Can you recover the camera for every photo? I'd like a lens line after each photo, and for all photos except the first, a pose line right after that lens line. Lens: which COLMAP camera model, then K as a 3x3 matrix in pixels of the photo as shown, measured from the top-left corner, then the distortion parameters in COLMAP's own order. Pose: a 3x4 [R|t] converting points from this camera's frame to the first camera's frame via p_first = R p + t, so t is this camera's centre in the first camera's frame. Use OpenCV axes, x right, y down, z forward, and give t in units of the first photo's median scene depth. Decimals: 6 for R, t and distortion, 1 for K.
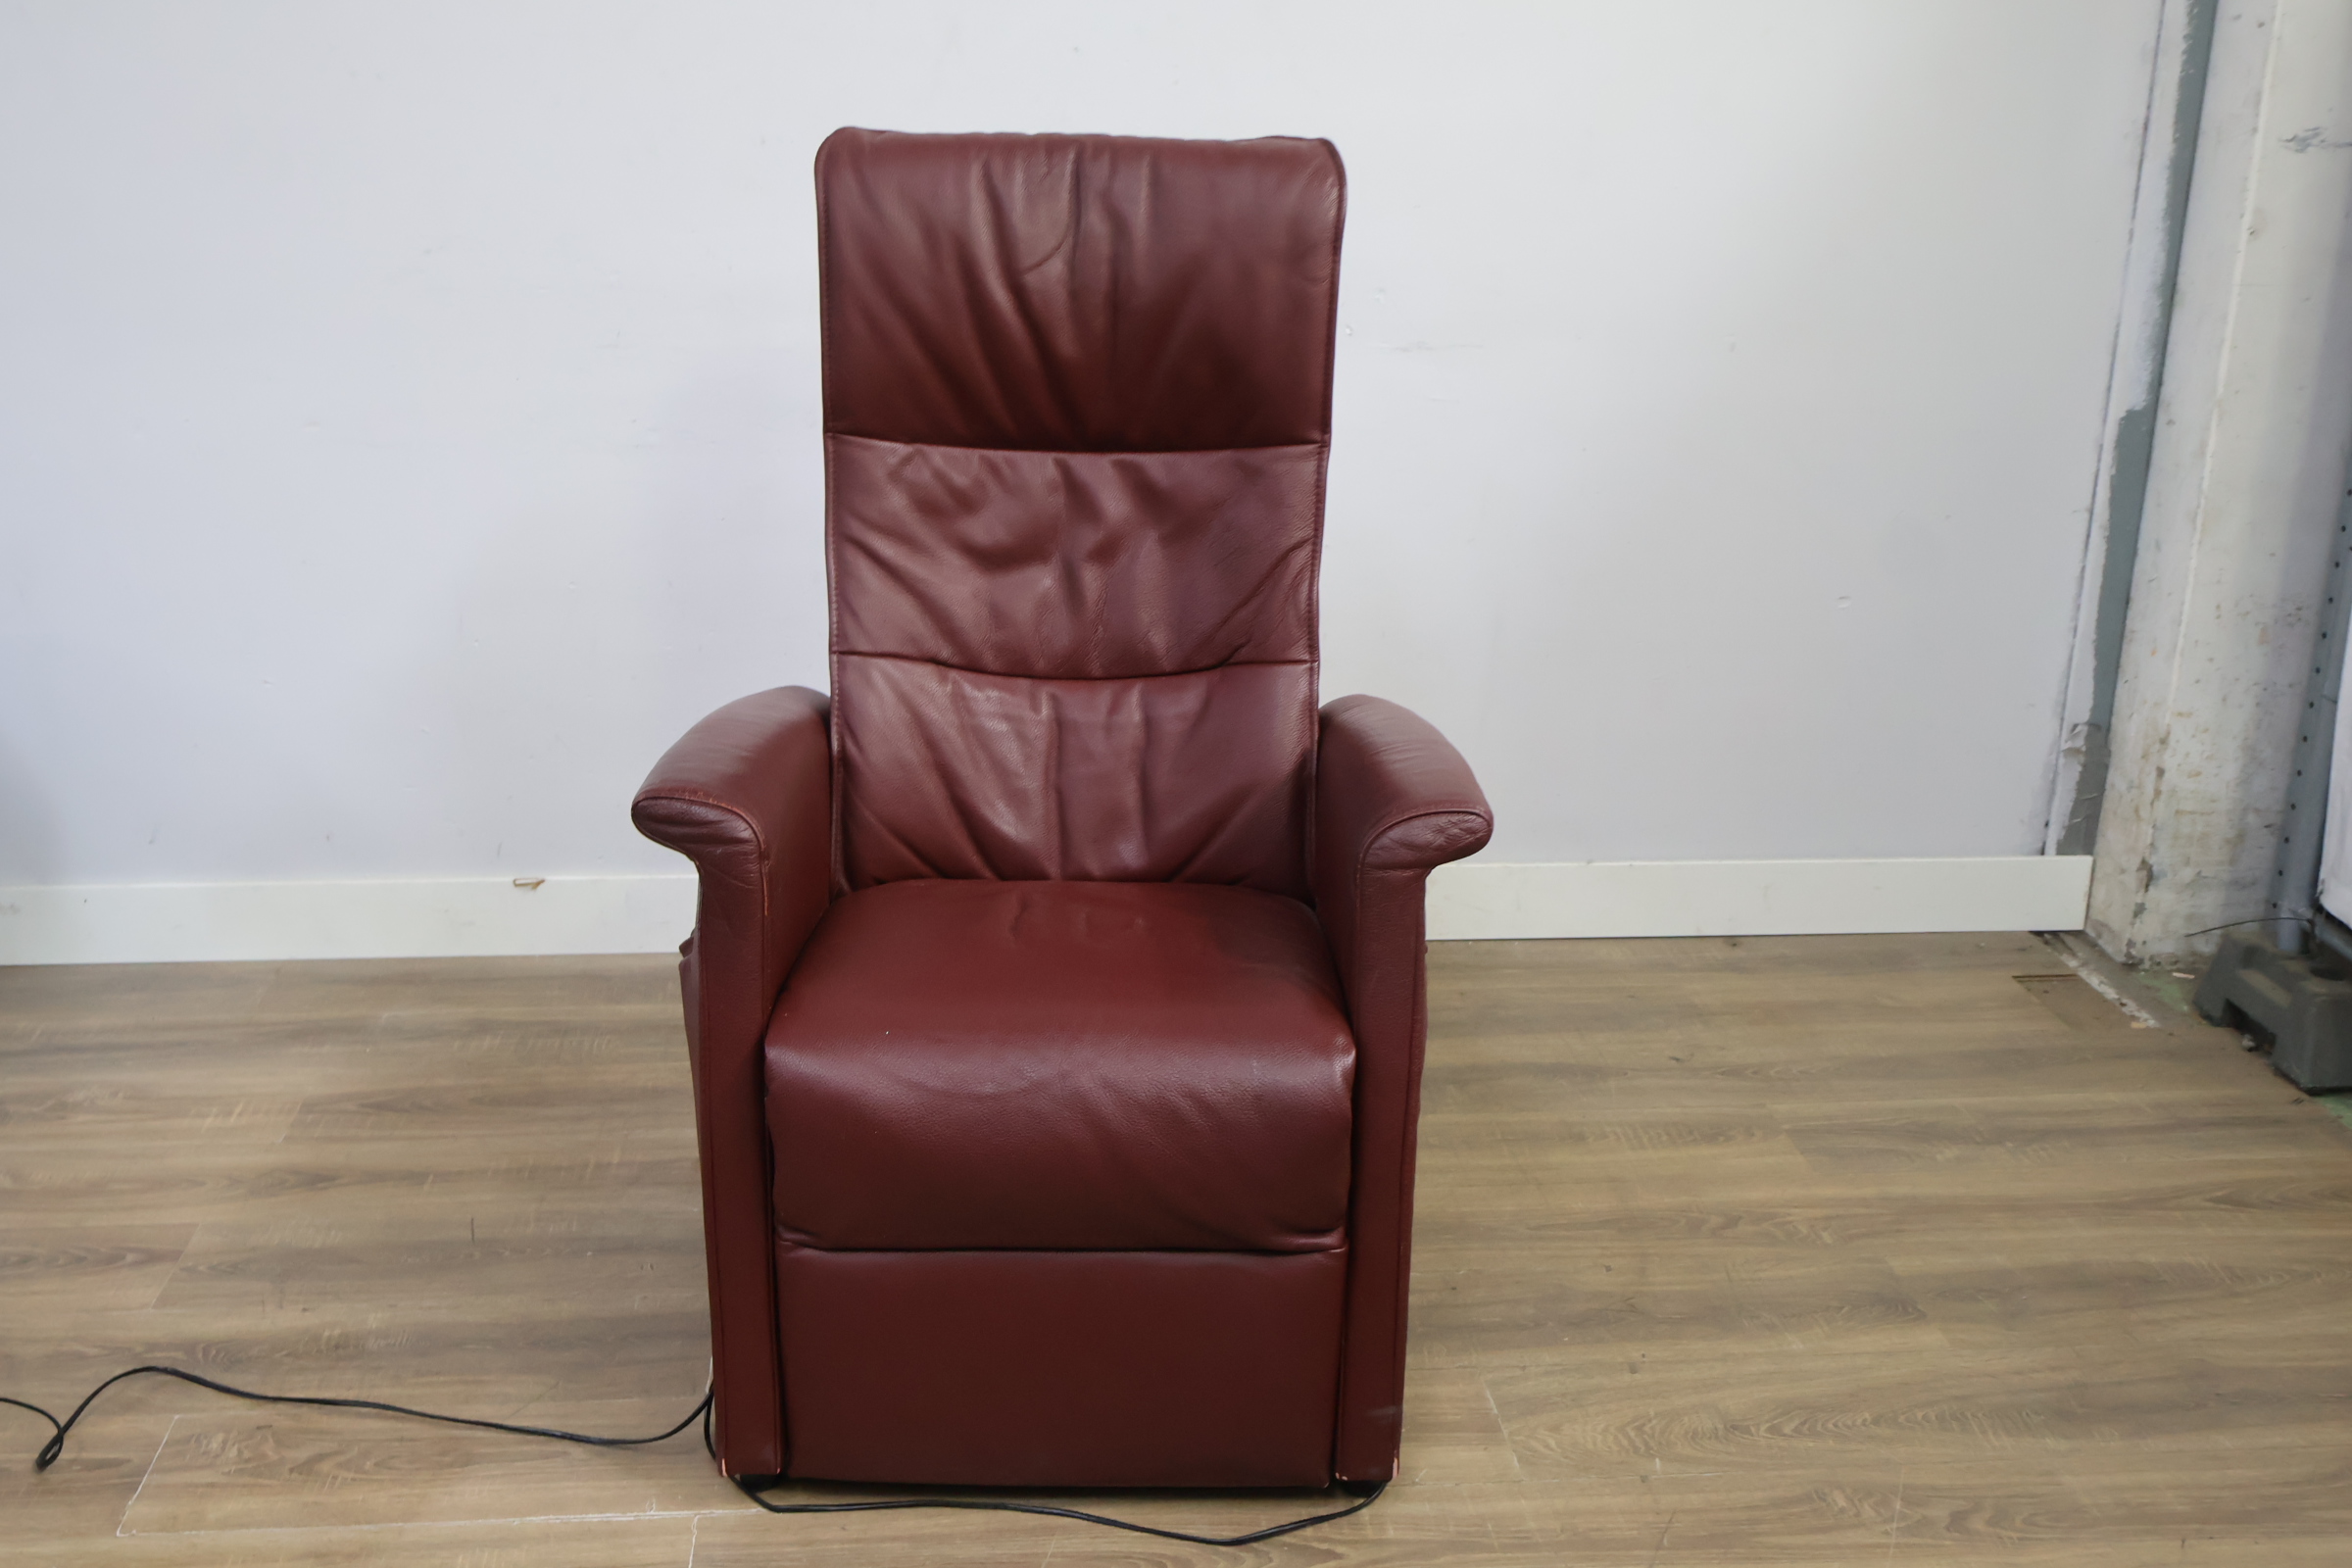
lens RADIAL K [[2321.7, 0, 1176.3], [0, 2321.7, 780.0], [0, 0, 1]] dist [-0.008927, 0.005160]
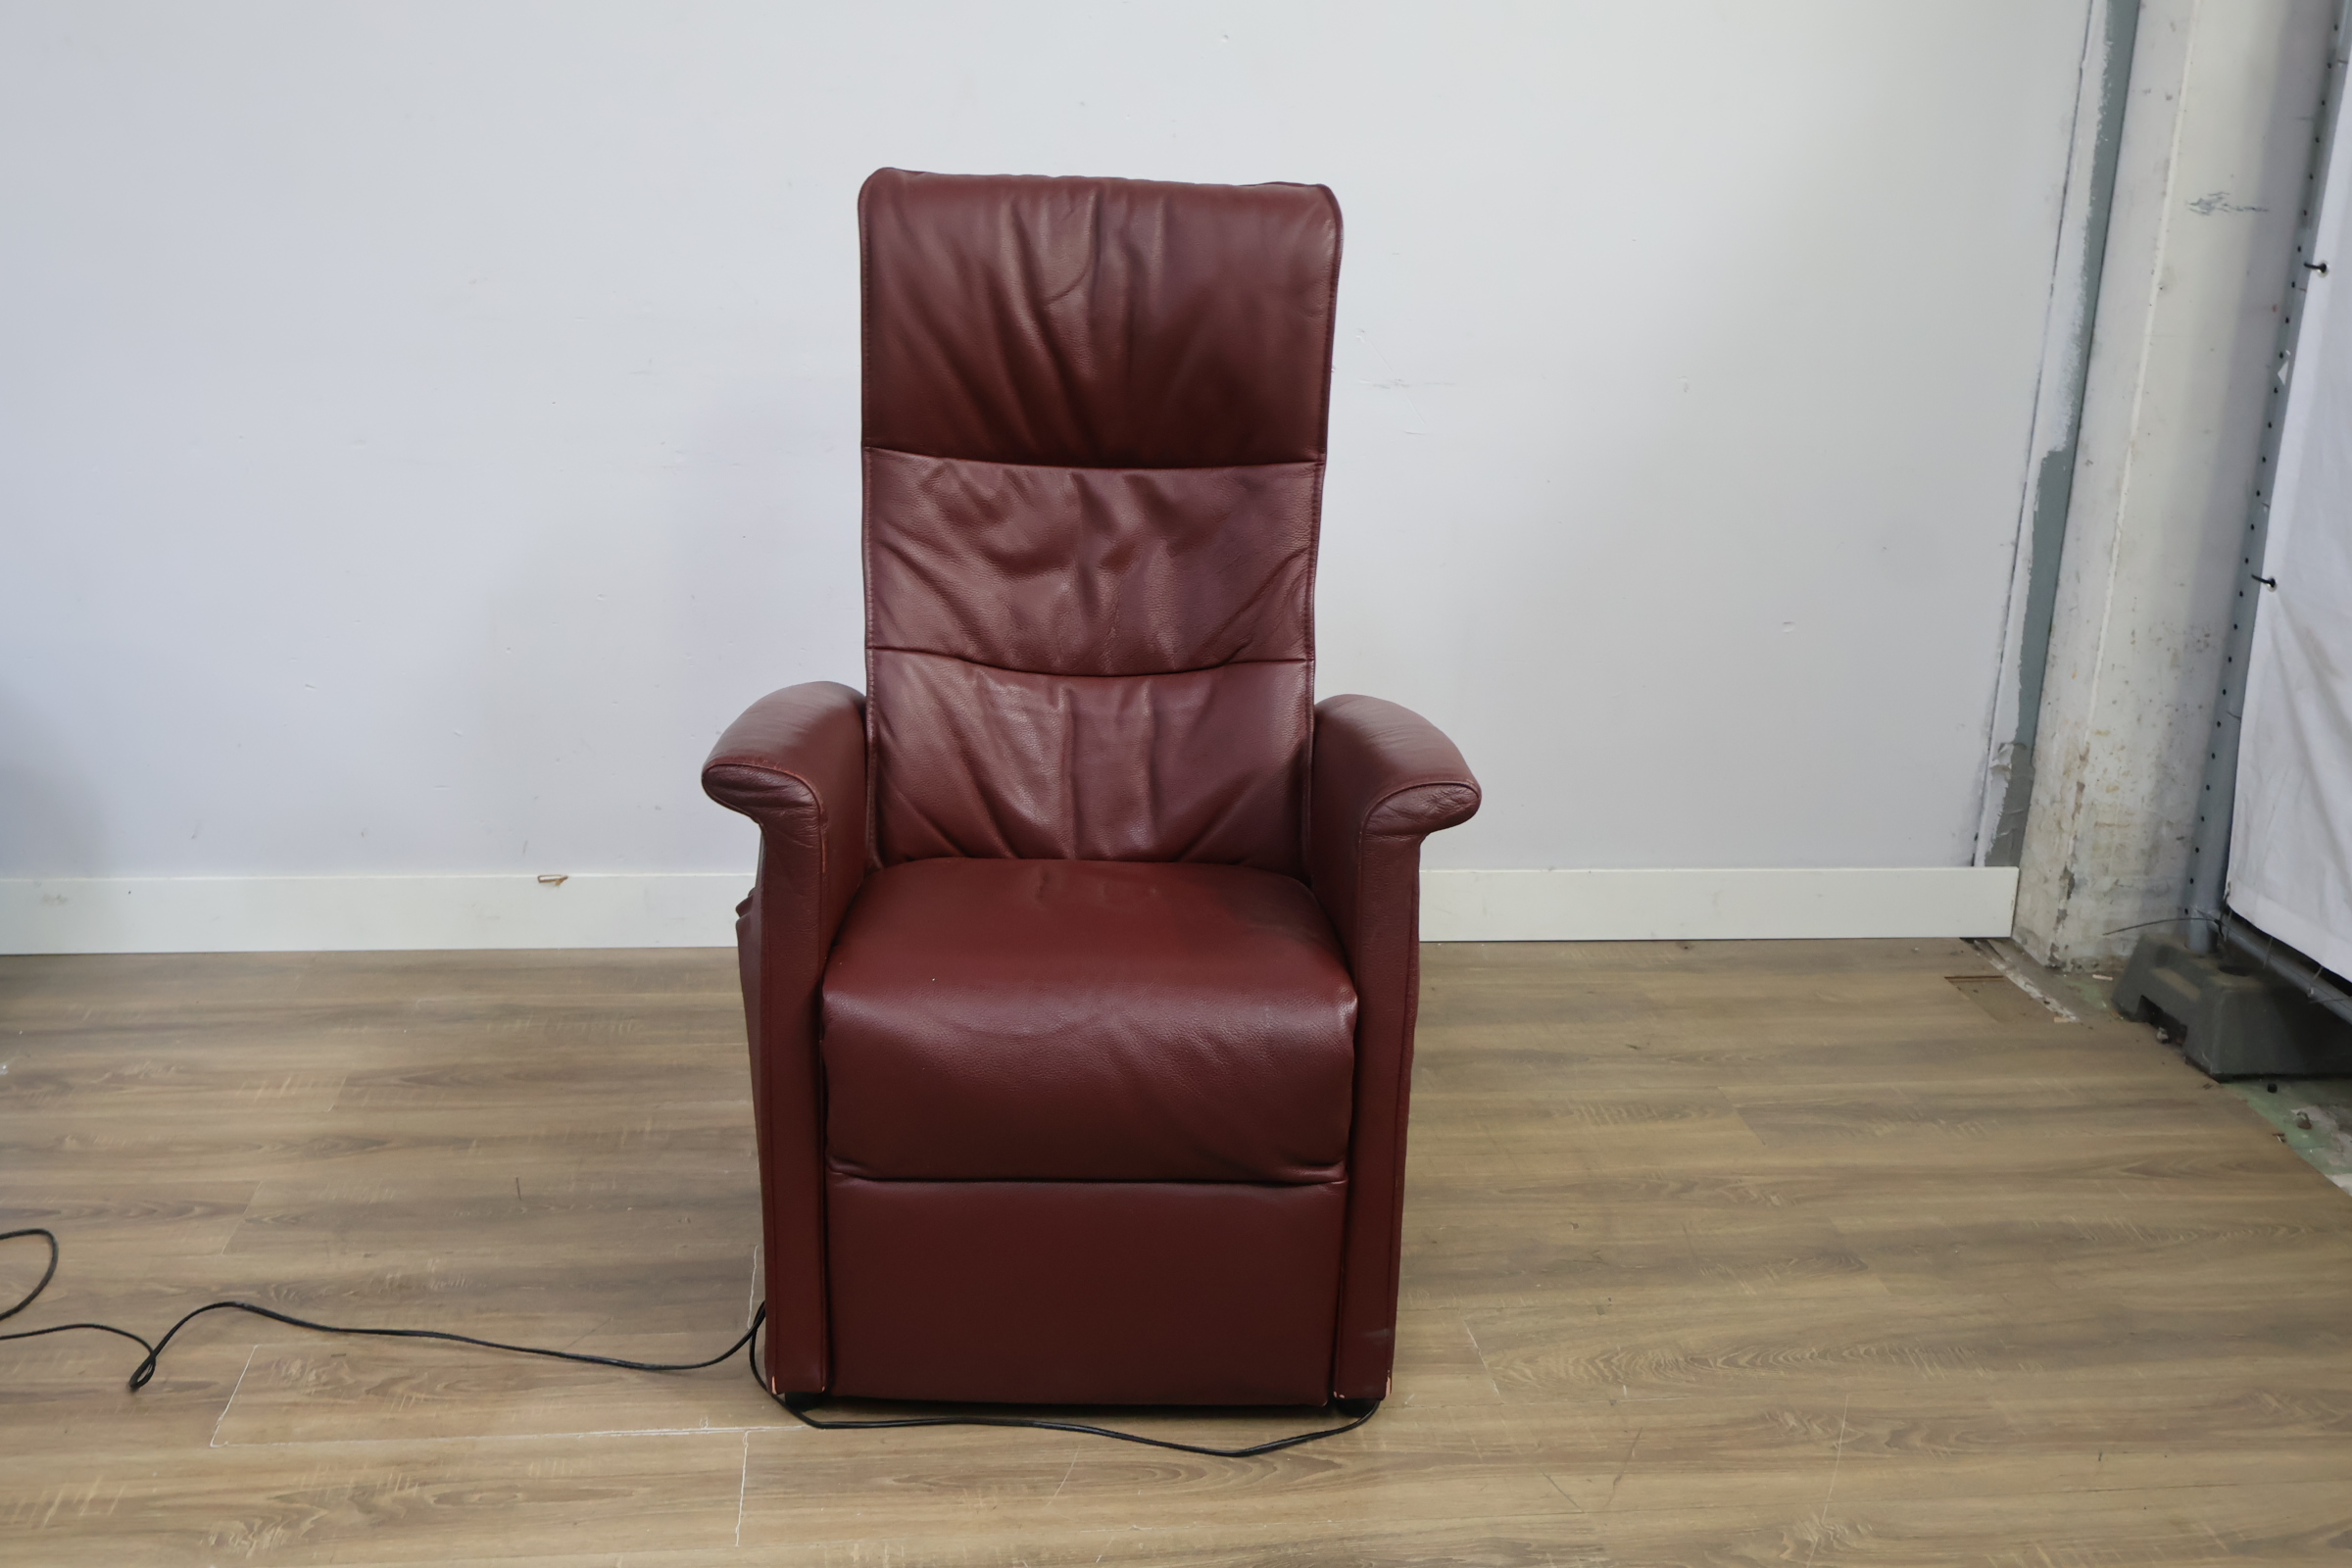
lens RADIAL K [[2309.2, 0, 1181.2], [0, 2309.2, 775.0], [0, 0, 1]] dist [-0.007675, 0.004857]
pose [[0.999608, 0.007668, 0.026918, -0.024483], [-0.006917, 0.999587, -0.027885, 0.027208], [-0.027121, 0.027688, 0.999249, -0.066261]]
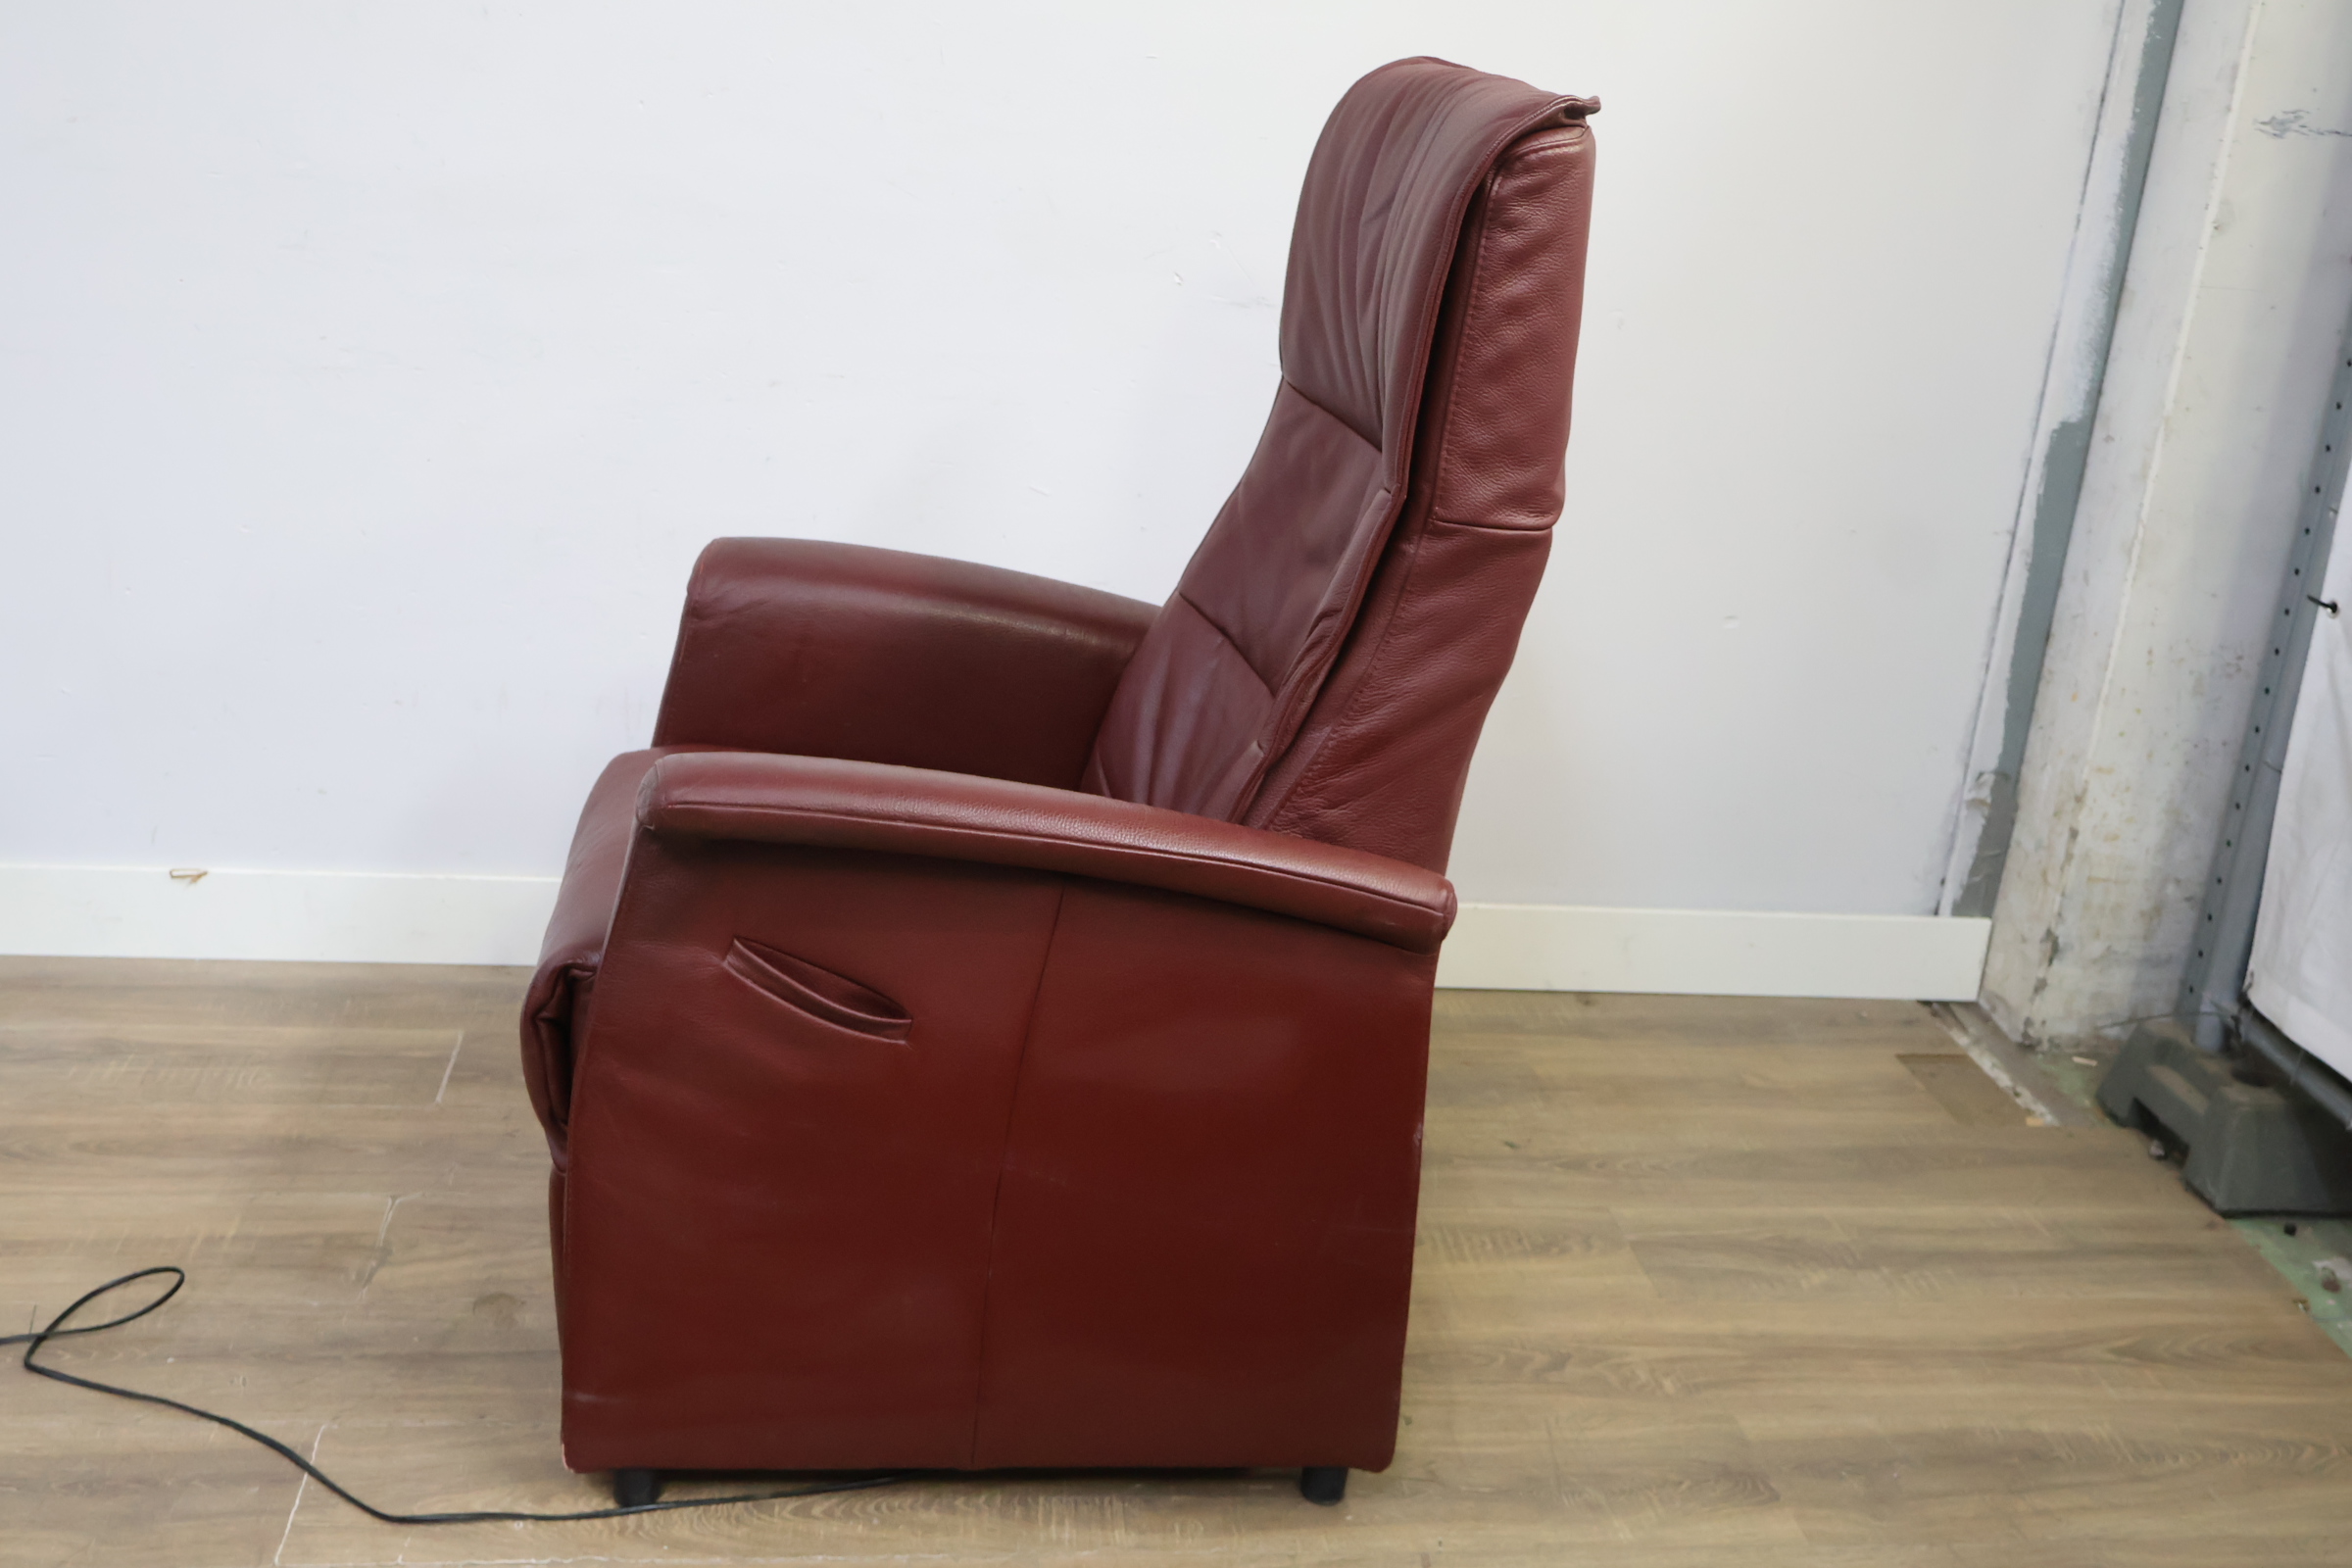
lens RADIAL K [[2348.3, 0, 1167.9], [0, 2348.3, 783.8], [0, 0, 1]] dist [-0.003905, -0.004269]
pose [[0.997705, 0.047878, 0.047871, 0.041106], [-0.049012, 0.998538, 0.022795, -0.029469], [-0.046710, -0.025089, 0.998593, 0.140146]]
